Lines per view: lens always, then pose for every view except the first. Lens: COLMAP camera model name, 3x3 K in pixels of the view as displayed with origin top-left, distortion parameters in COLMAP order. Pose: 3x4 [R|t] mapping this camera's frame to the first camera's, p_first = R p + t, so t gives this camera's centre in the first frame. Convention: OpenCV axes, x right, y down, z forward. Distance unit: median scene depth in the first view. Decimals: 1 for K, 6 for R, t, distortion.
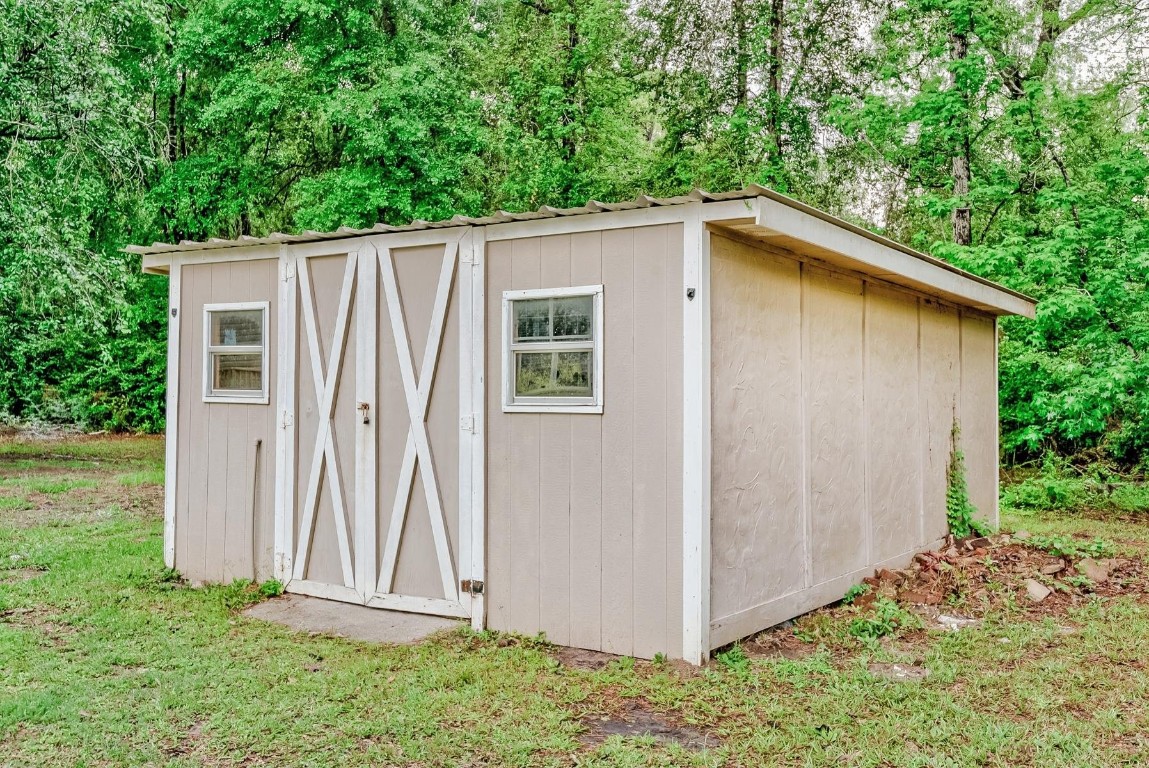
lens RADIAL K [[1093.5, 0, 574.5], [0, 1093.5, 384.0], [0, 0, 1]] dist [0.000827, 0.006675]
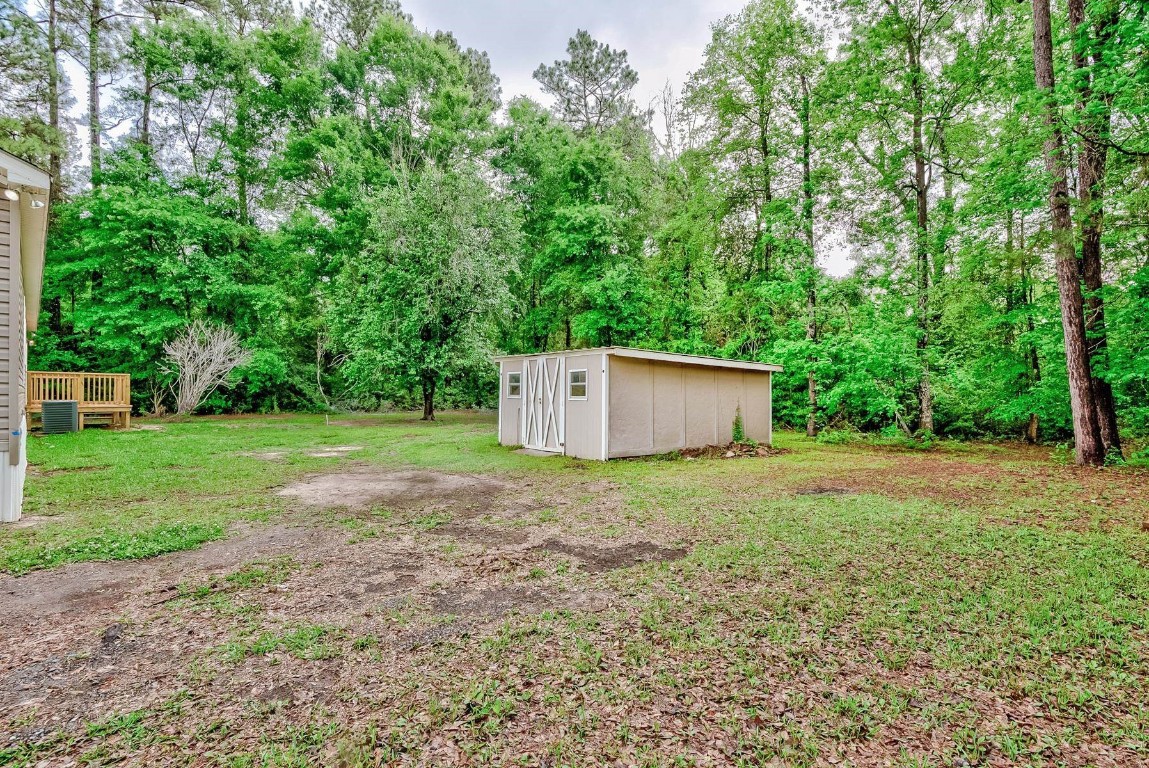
lens RADIAL K [[589.8, 0, 574.5], [0, 589.8, 384.0], [0, 0, 1]] dist [0.000026, -0.000005]
pose [[0.944394, -0.005148, -0.328777, 0.559832], [-0.001767, 0.999784, -0.020730, 0.009388], [0.328812, 0.020158, 0.944180, -0.864626]]
